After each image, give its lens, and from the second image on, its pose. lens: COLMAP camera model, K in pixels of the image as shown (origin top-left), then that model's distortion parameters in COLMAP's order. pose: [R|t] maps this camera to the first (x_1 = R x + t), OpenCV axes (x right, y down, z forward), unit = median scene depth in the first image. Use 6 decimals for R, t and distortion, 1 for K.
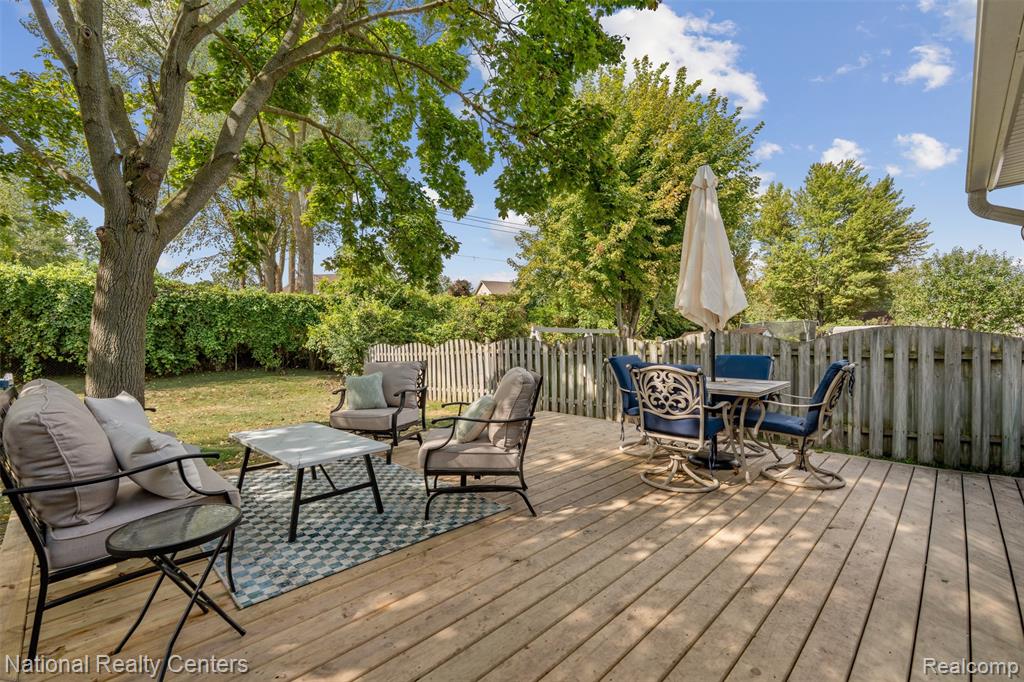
lens RADIAL K [[450.5, 0, 512.0], [0, 450.5, 339.9], [0, 0, 1]] dist [0.014200, 0.000252]
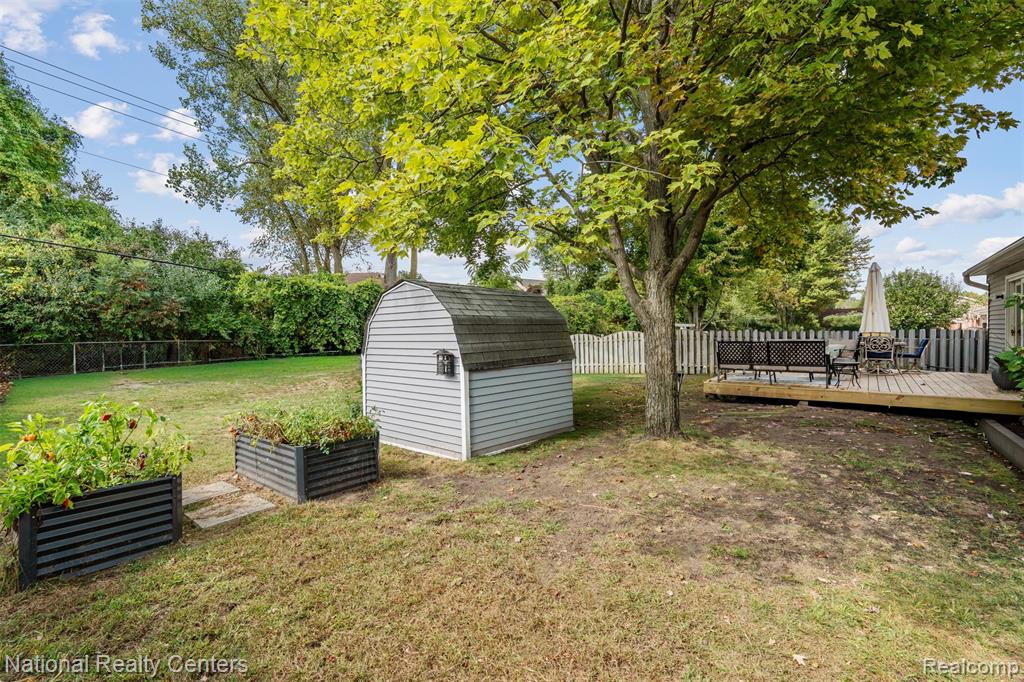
lens RADIAL K [[450.5, 0, 512.4], [0, 450.5, 339.0], [0, 0, 1]] dist [0.014200, 0.000252]
pose [[0.994310, -0.009835, 0.106073, -0.234037], [0.009147, 0.999934, 0.006970, 0.003792], [-0.106135, -0.005960, 0.994334, -0.170448]]
